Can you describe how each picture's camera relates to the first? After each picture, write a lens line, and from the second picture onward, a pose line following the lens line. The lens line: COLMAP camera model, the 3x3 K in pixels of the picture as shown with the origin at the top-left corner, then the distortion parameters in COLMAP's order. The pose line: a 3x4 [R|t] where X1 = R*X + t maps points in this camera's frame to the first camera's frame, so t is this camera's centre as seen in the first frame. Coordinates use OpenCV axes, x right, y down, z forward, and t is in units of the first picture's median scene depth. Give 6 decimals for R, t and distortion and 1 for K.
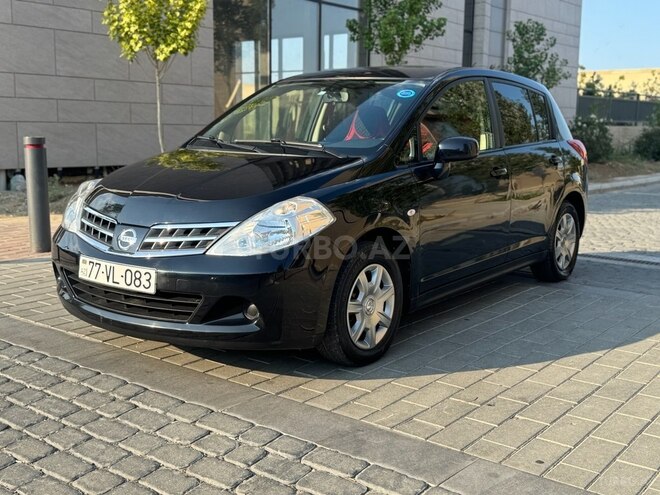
lens RADIAL K [[778.2, 0, 331.9], [0, 778.2, 253.3], [0, 0, 1]] dist [0.063616, 0.000000]
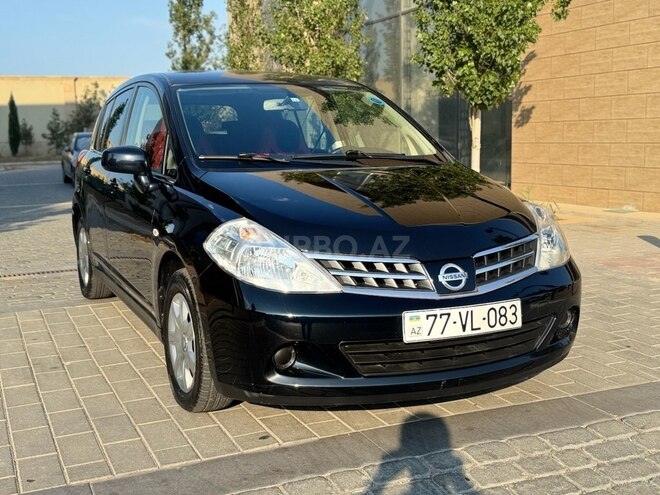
lens RADIAL K [[778.2, 0, 329.6], [0, 778.2, 244.8], [0, 0, 1]] dist [0.063616, 0.000000]
pose [[0.490462, -0.146847, 0.859001, -1.040397], [0.169037, 0.983010, 0.071532, -0.133678], [-0.854911, 0.110119, 0.506952, 0.706810]]
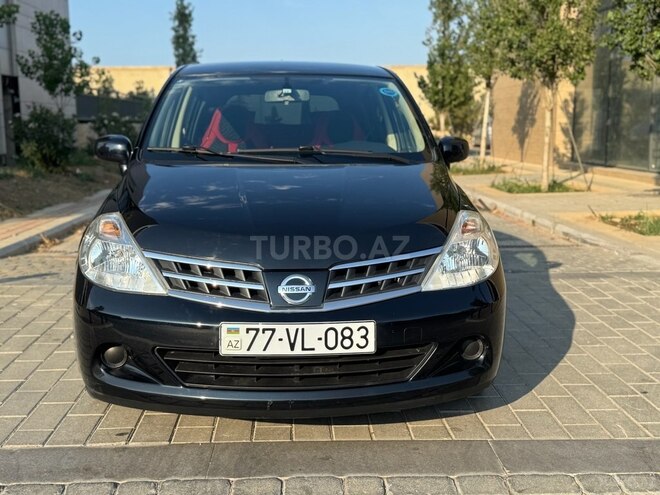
lens RADIAL K [[778.2, 0, 326.4], [0, 778.2, 242.7], [0, 0, 1]] dist [0.063616, 0.000000]
pose [[0.766082, -0.115273, 0.632322, -0.716885], [0.121483, 0.992022, 0.033664, -0.085250], [-0.631158, 0.051027, 0.773974, 0.414014]]
